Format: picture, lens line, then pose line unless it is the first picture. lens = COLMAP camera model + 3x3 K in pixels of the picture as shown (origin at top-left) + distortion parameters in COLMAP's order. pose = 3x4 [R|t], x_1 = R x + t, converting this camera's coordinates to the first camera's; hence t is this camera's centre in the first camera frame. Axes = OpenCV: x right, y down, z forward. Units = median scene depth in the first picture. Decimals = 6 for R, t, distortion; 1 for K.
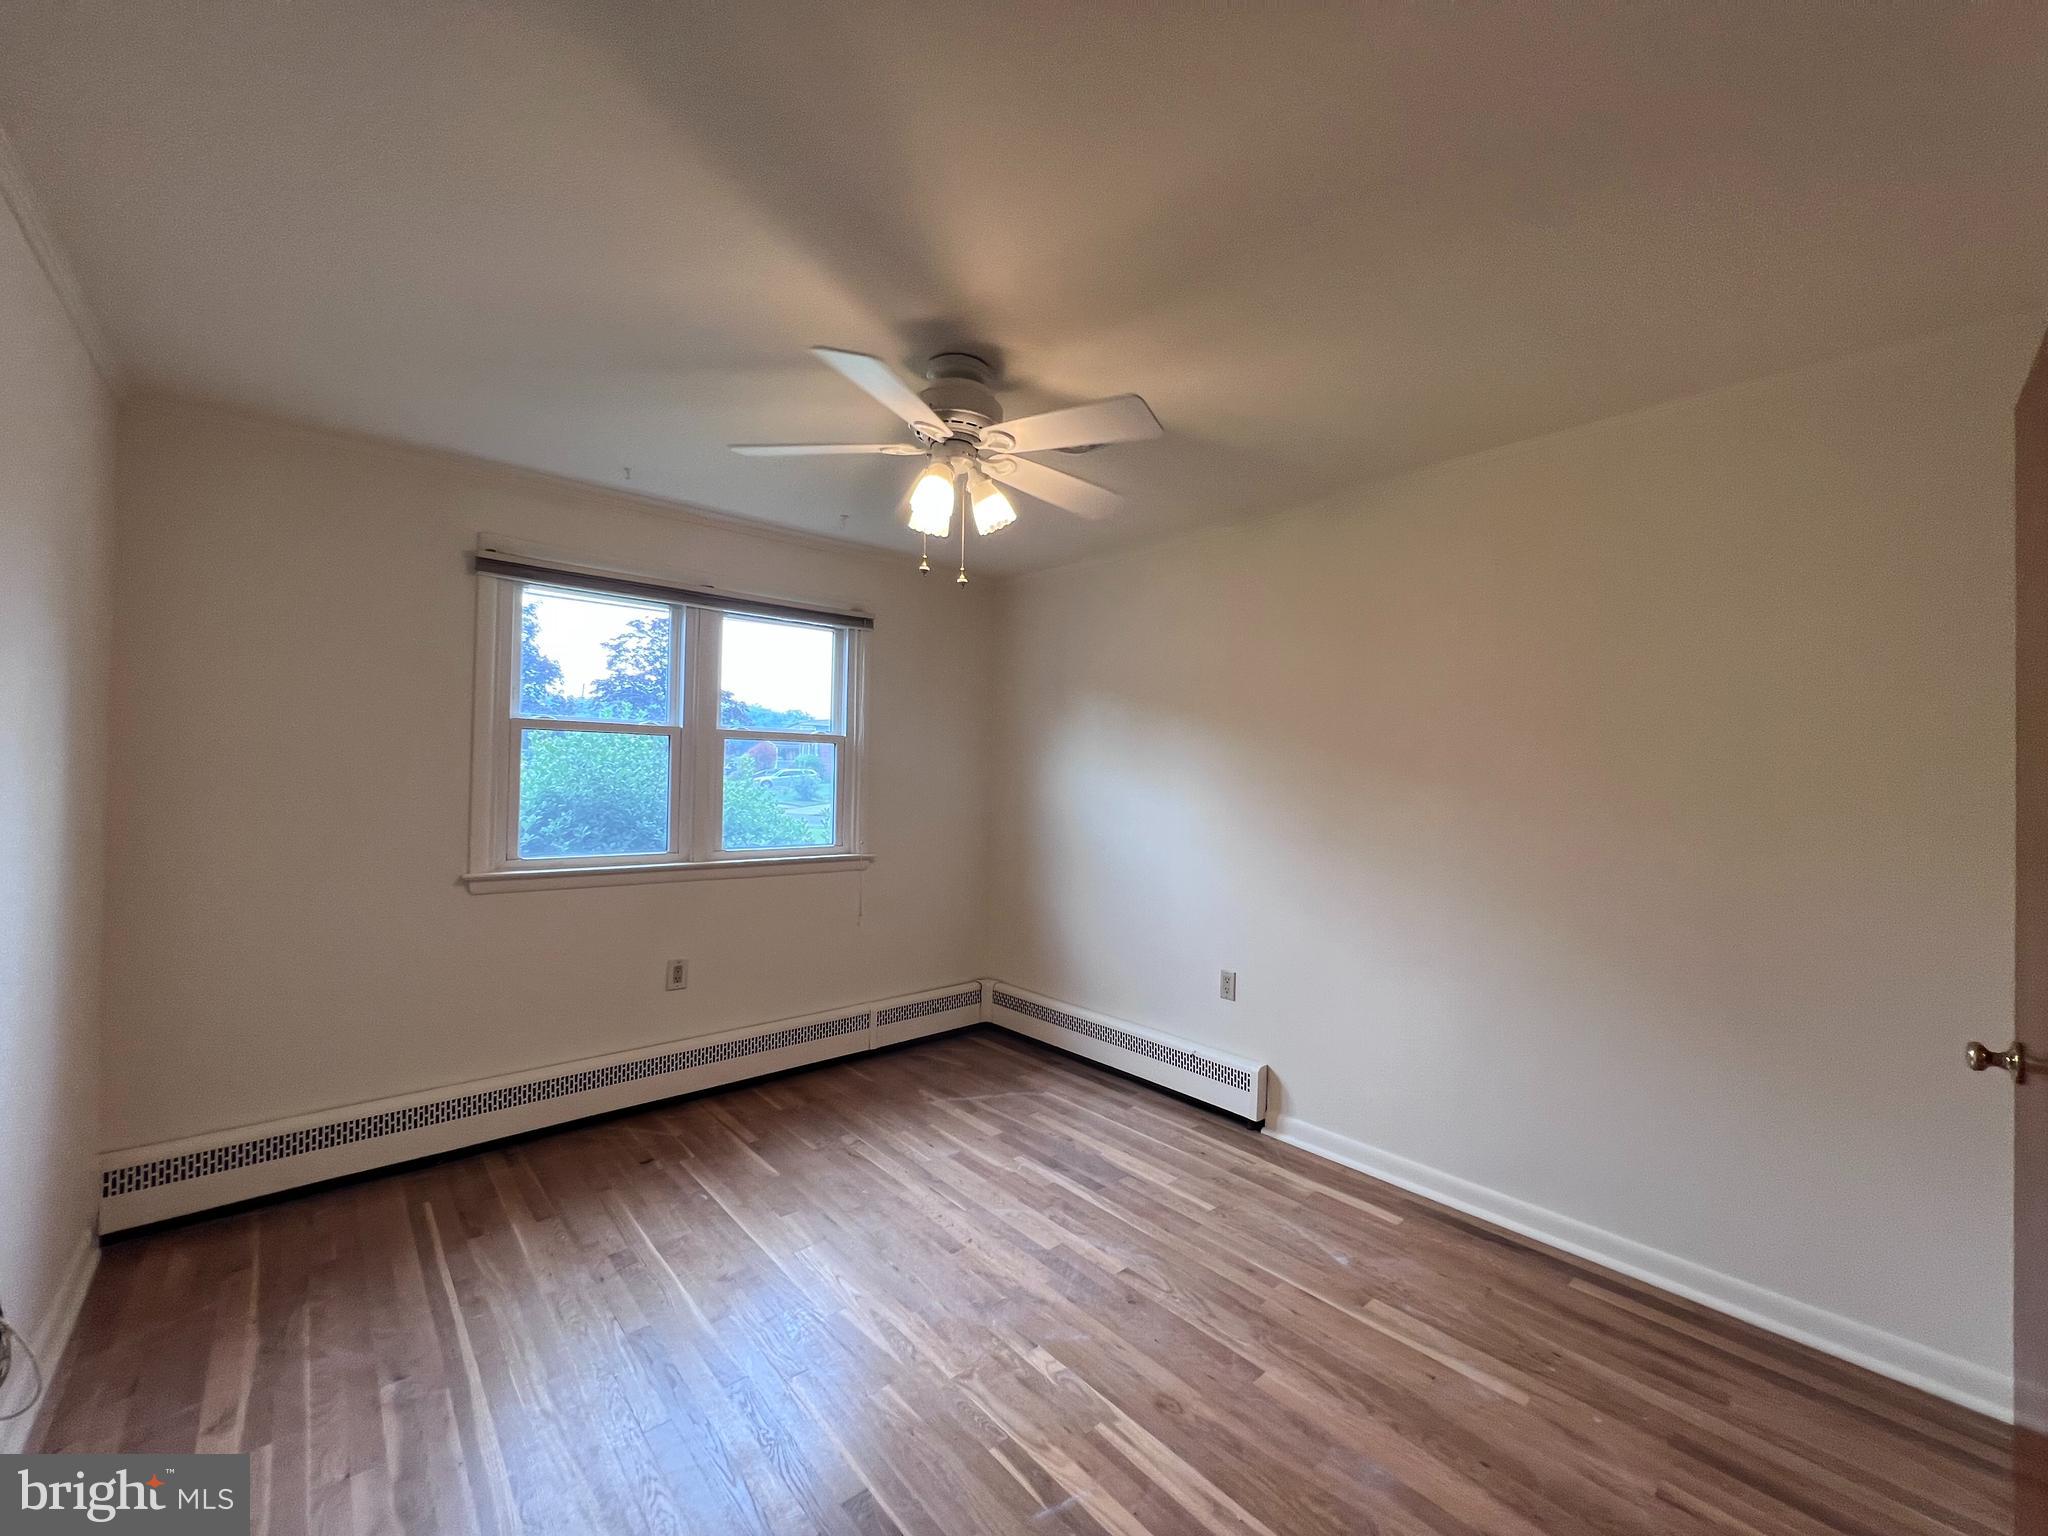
lens RADIAL K [[817.7, 0, 1020.7], [0, 817.7, 765.4], [0, 0, 1]] dist [-0.000235, -0.000151]
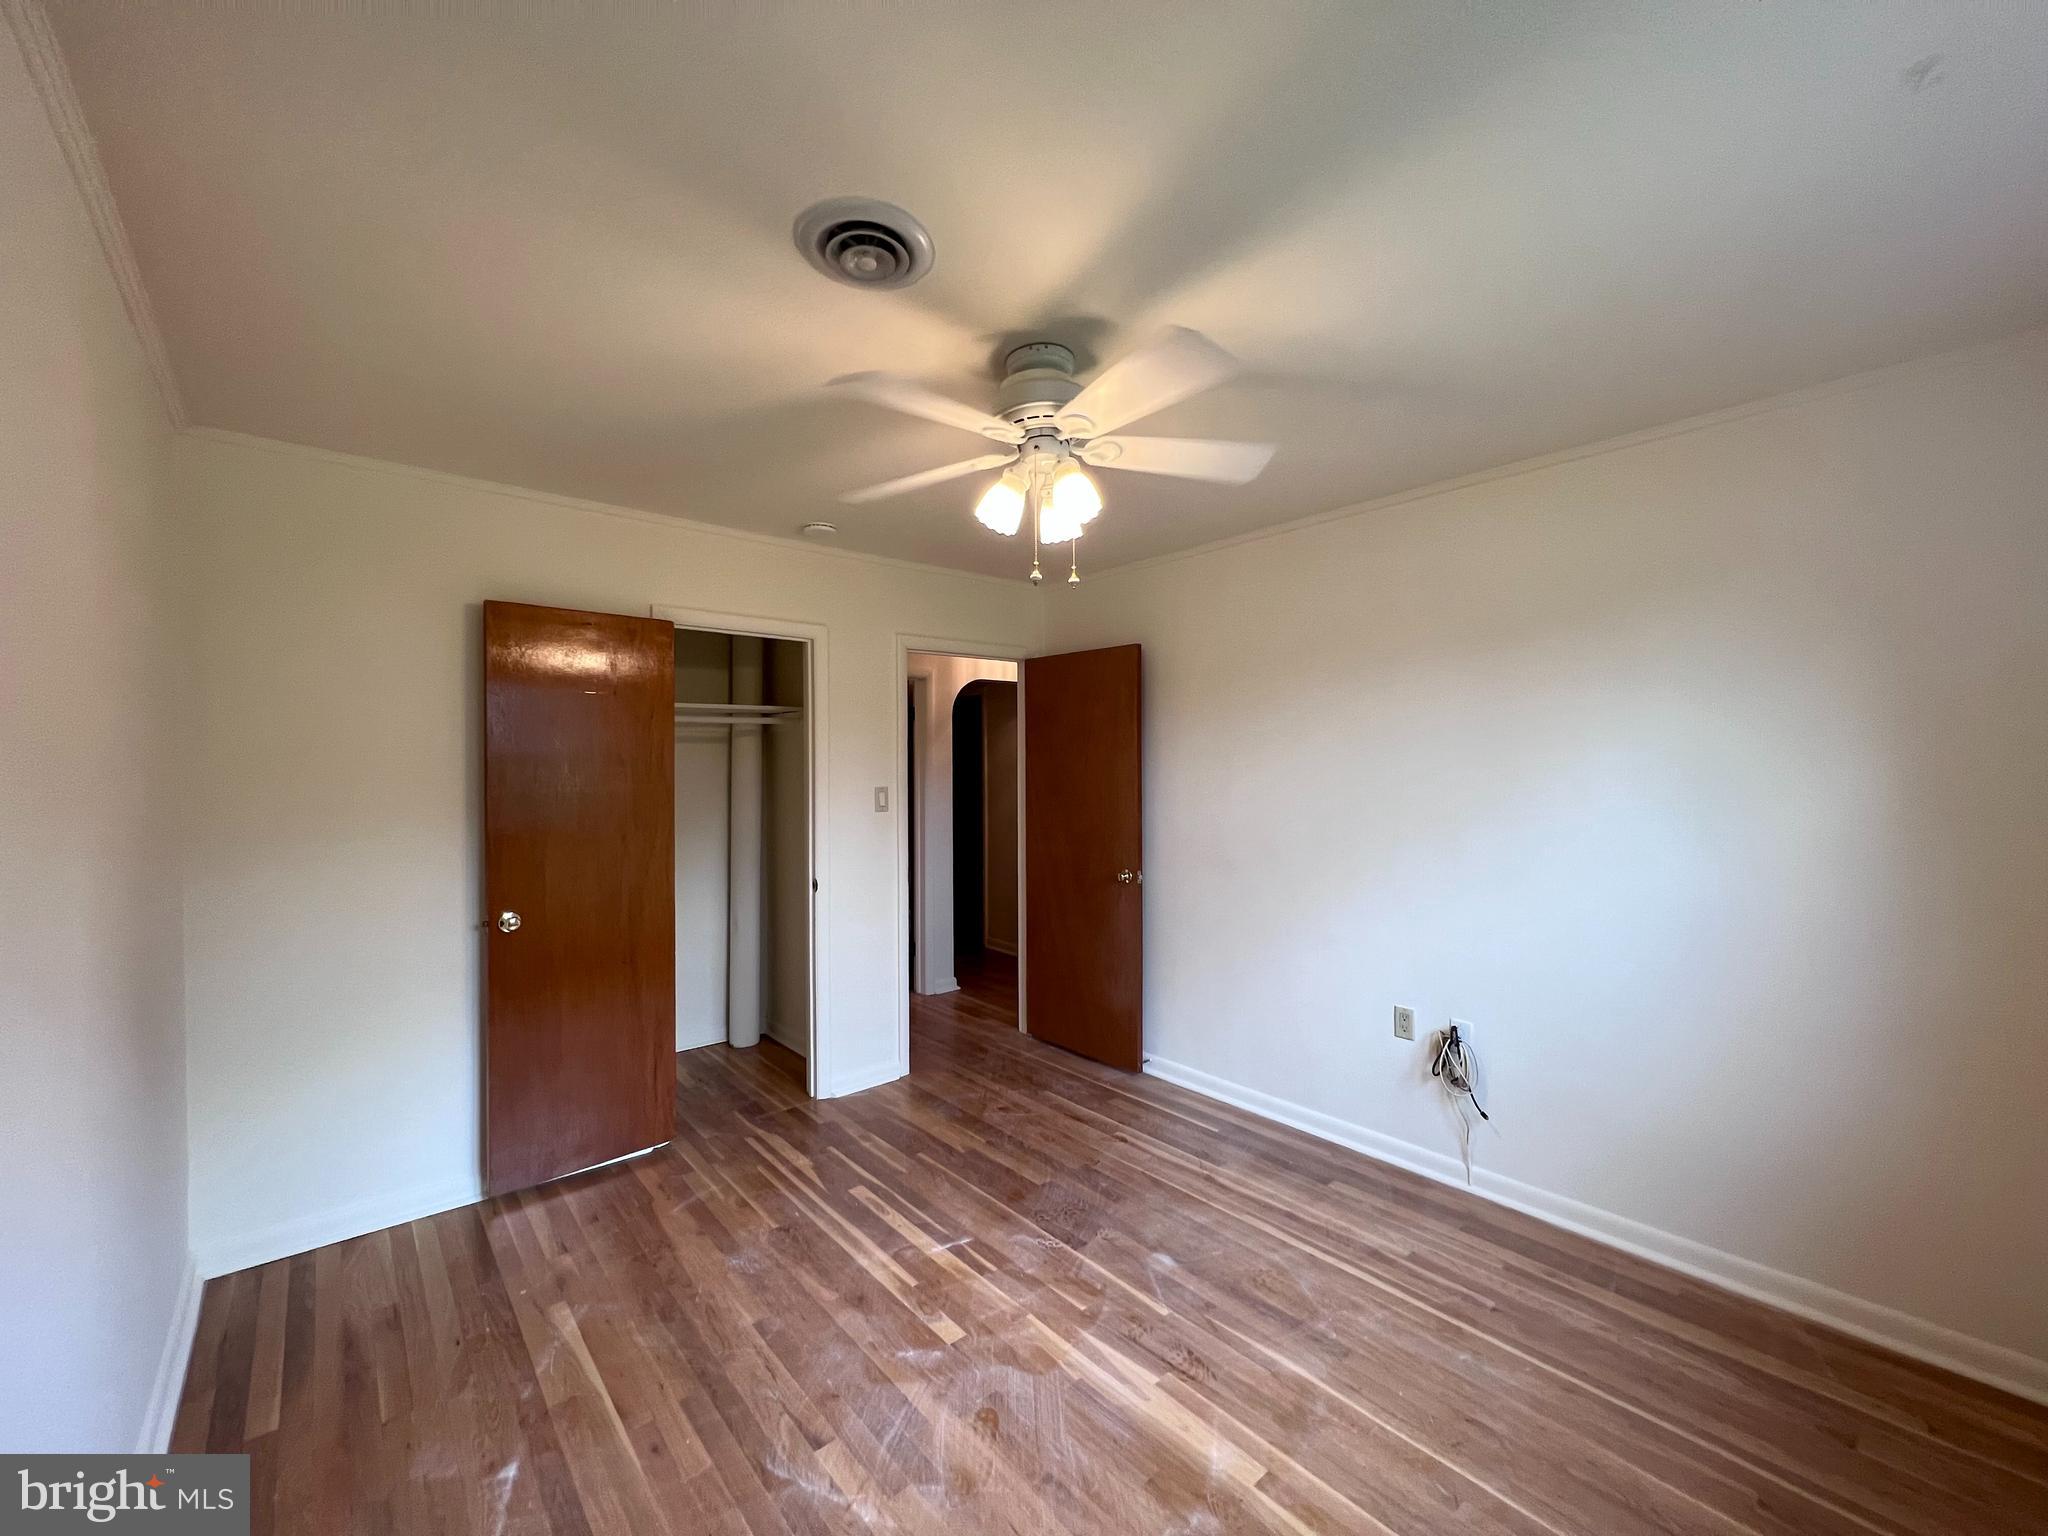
lens RADIAL K [[817.7, 0, 1020.7], [0, 817.7, 765.4], [0, 0, 1]] dist [-0.000235, -0.000151]
pose [[-0.999899, -0.011393, 0.008555, -0.071183], [-0.011442, 0.999918, -0.005757, -0.023934], [-0.008489, -0.005854, -0.999947, 2.116718]]
